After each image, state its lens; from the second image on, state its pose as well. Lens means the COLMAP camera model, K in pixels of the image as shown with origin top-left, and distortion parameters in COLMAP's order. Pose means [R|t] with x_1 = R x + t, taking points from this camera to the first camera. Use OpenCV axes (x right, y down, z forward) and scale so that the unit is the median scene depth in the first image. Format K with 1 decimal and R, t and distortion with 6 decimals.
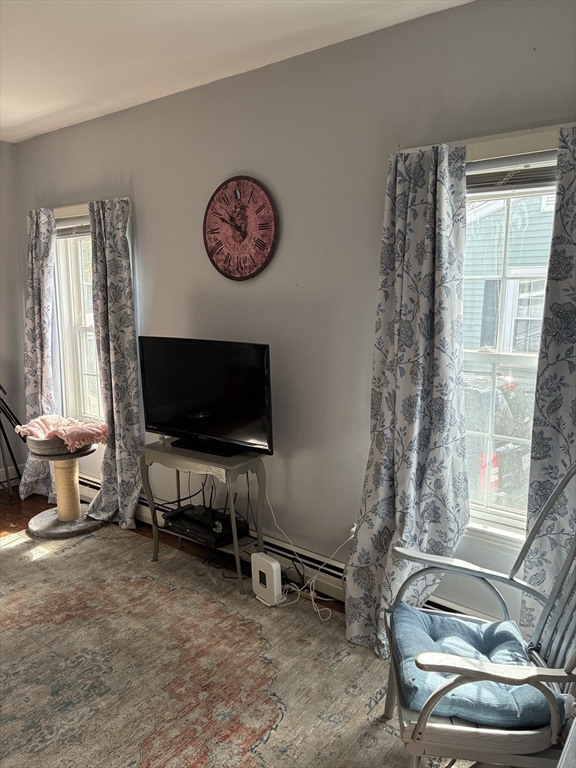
lens RADIAL K [[601.5, 0, 288.0], [0, 601.5, 384.0], [0, 0, 1]] dist [0.045990, -0.002195]
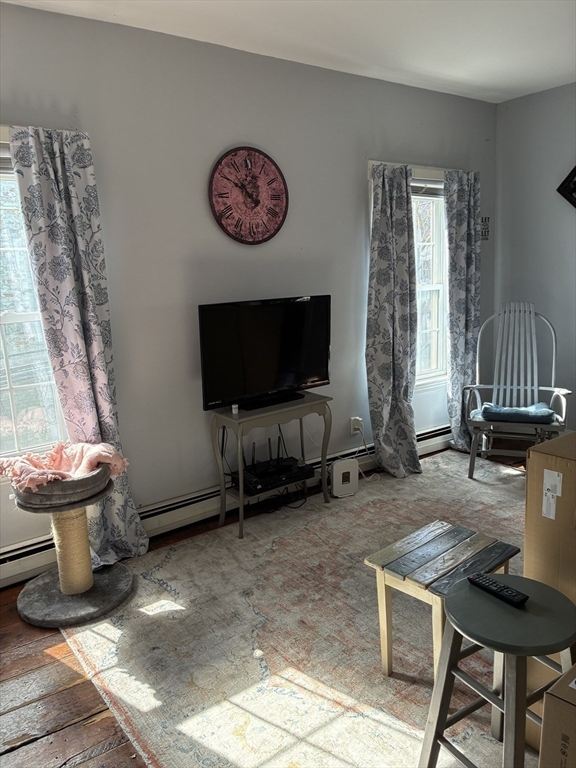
lens RADIAL K [[601.5, 0, 288.0], [0, 601.5, 384.0], [0, 0, 1]] dist [0.045990, -0.002195]
pose [[0.233937, -0.188758, 0.953753, -1.171898], [0.190313, 0.970886, 0.145469, -0.075088], [-0.953443, 0.147481, 0.263049, 0.703555]]
